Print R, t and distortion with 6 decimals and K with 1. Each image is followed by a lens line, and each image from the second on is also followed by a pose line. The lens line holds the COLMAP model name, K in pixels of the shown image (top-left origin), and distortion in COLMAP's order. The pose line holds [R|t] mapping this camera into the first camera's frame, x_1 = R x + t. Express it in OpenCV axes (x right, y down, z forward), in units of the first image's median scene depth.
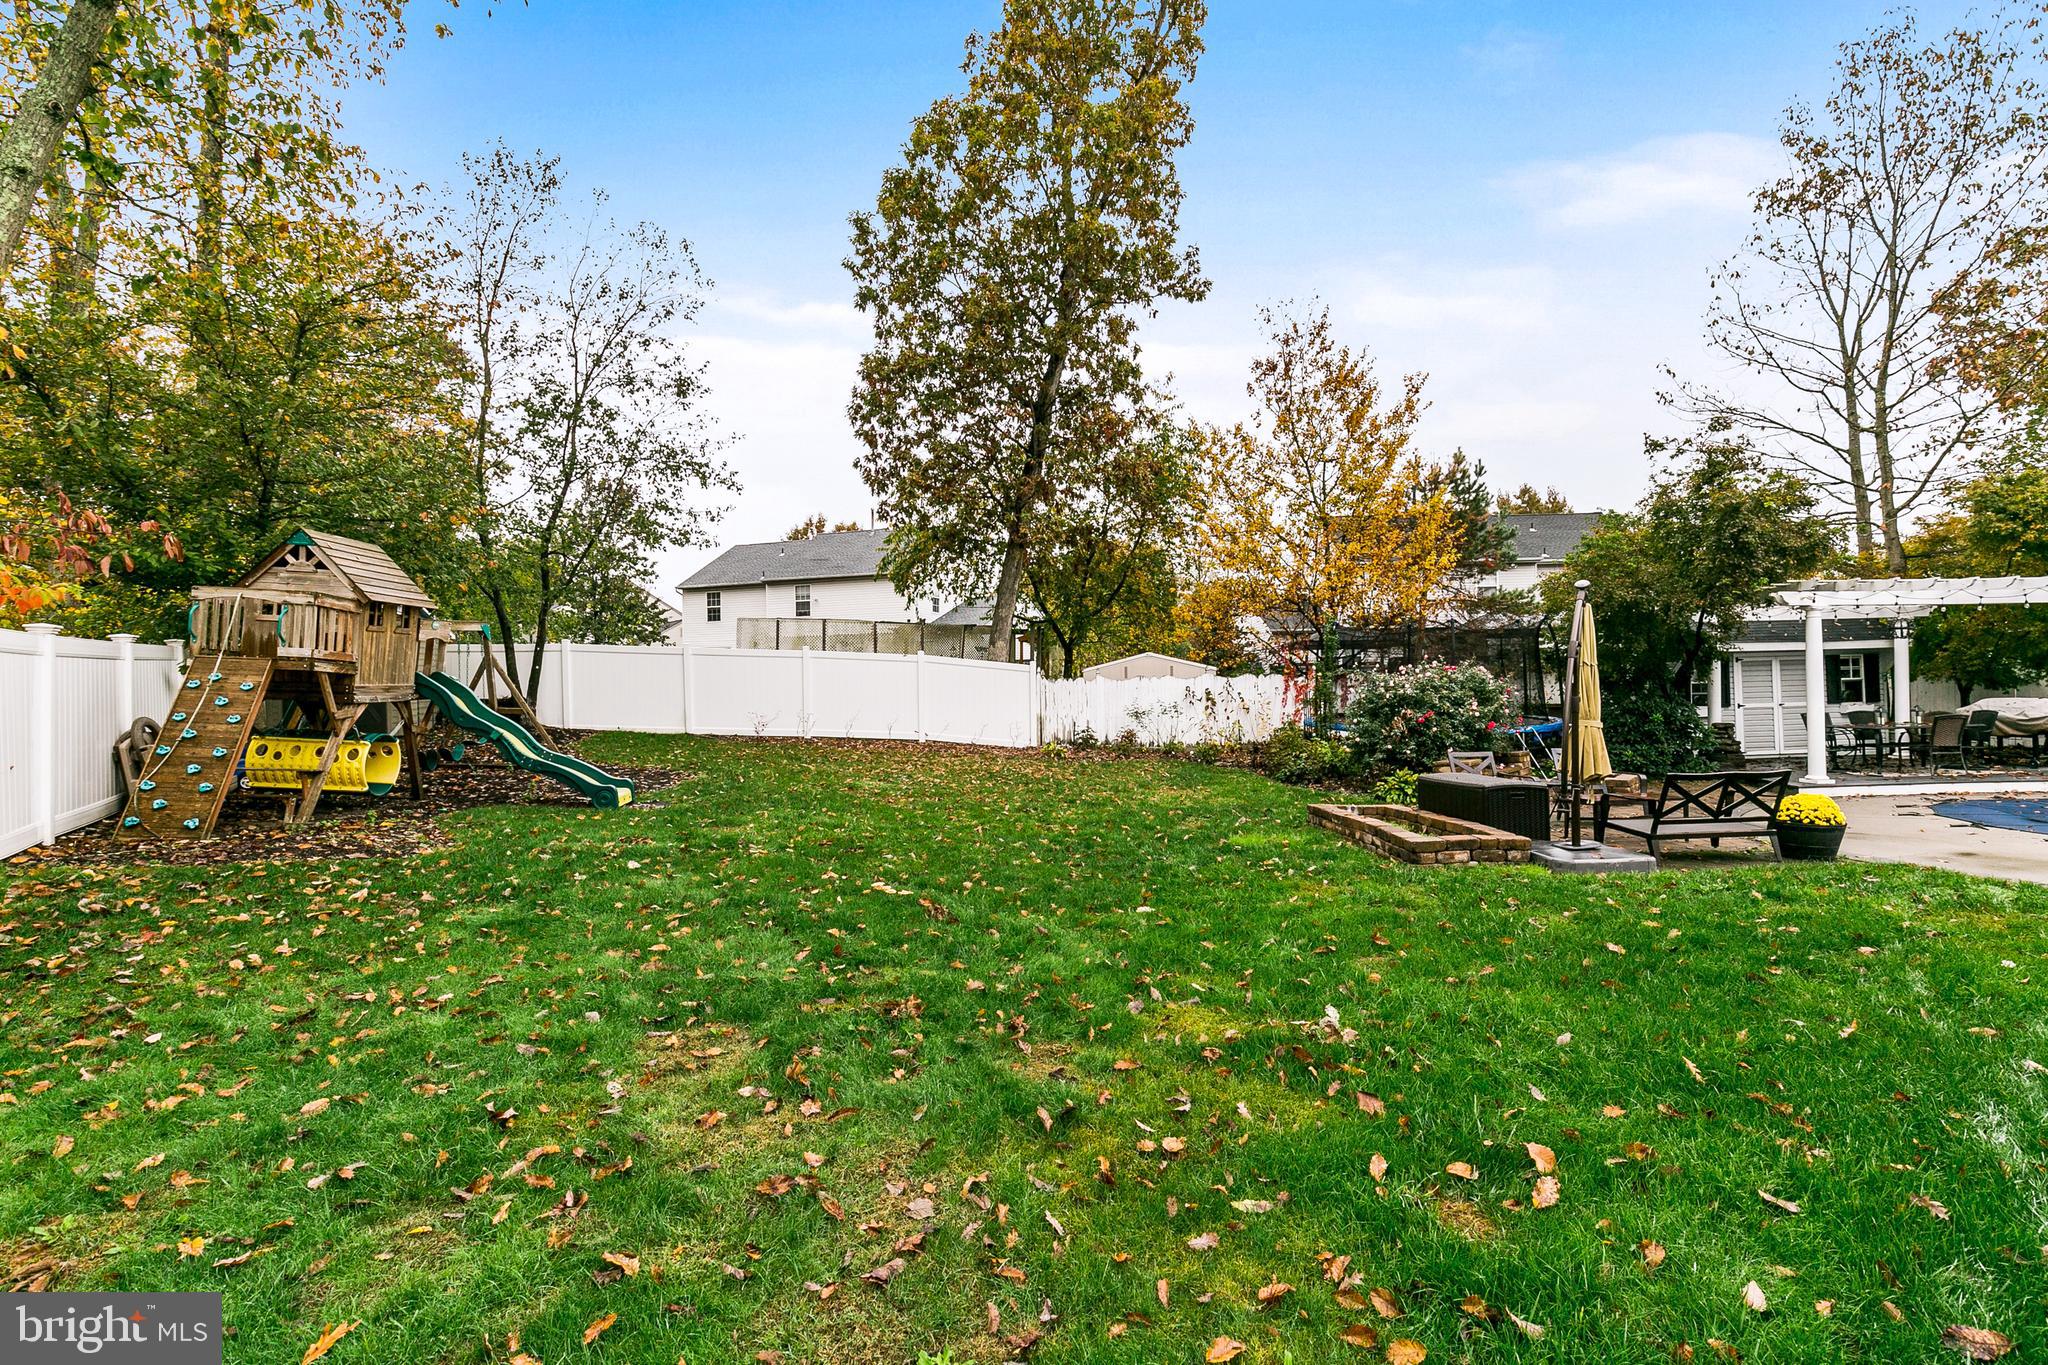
lens RADIAL K [[924.7, 0, 1024.0], [0, 924.7, 682.5], [0, 0, 1]] dist [-0.000849, -0.000153]
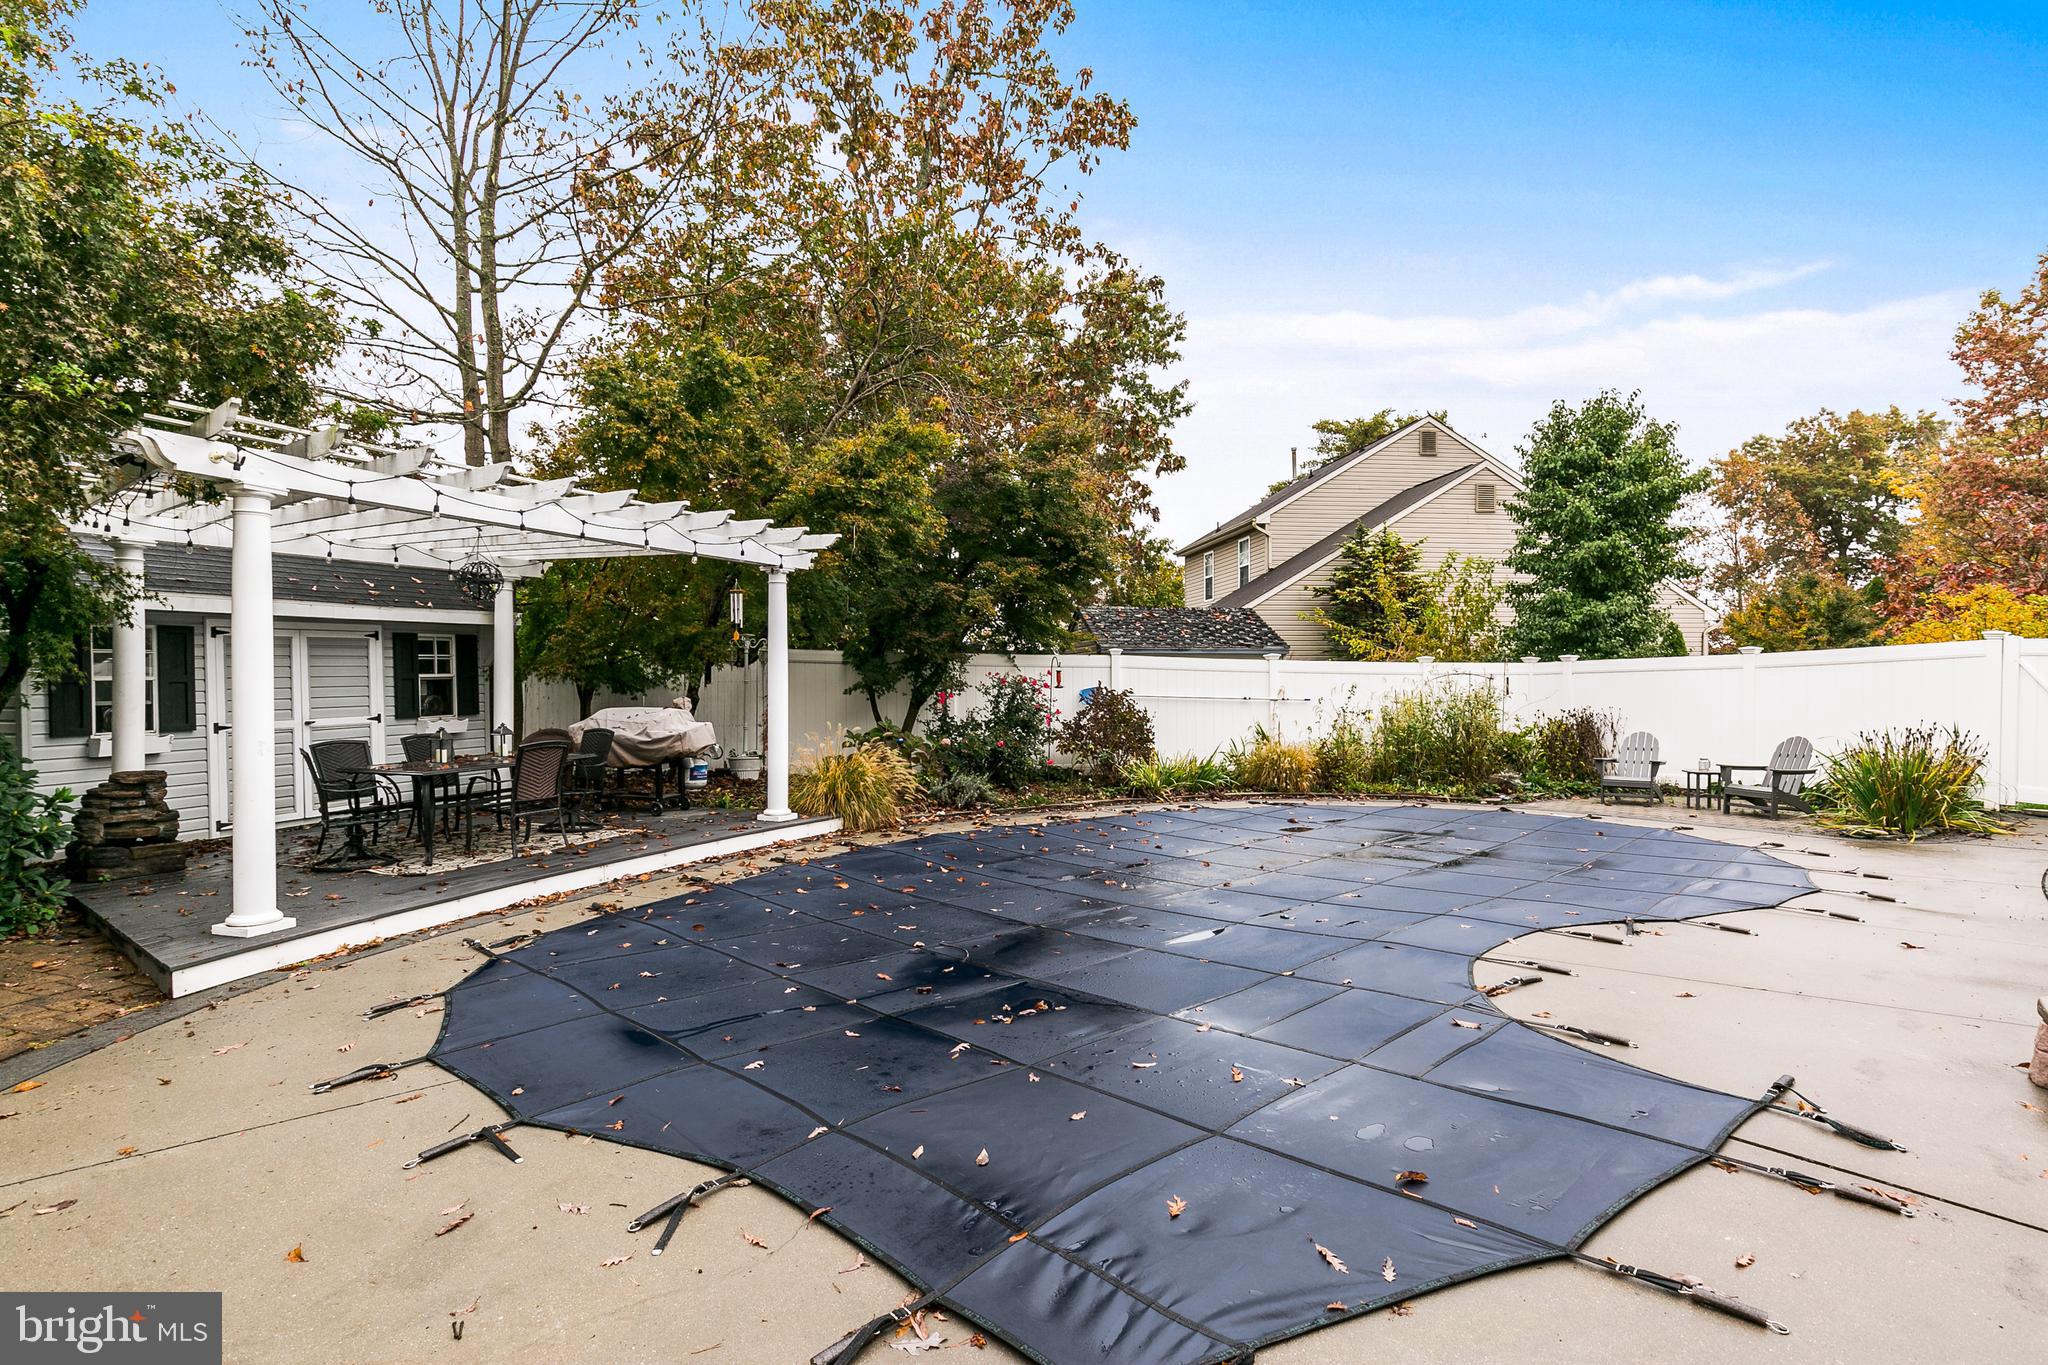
lens RADIAL K [[1064.1, 0, 1024.0], [0, 1064.1, 682.5], [0, 0, 1]] dist [0.004093, 0.000034]
pose [[0.410750, 0.009346, 0.911700, 0.448749], [-0.009529, 0.999937, -0.005958, 0.000748], [-0.911698, -0.006240, 0.410813, 0.397837]]
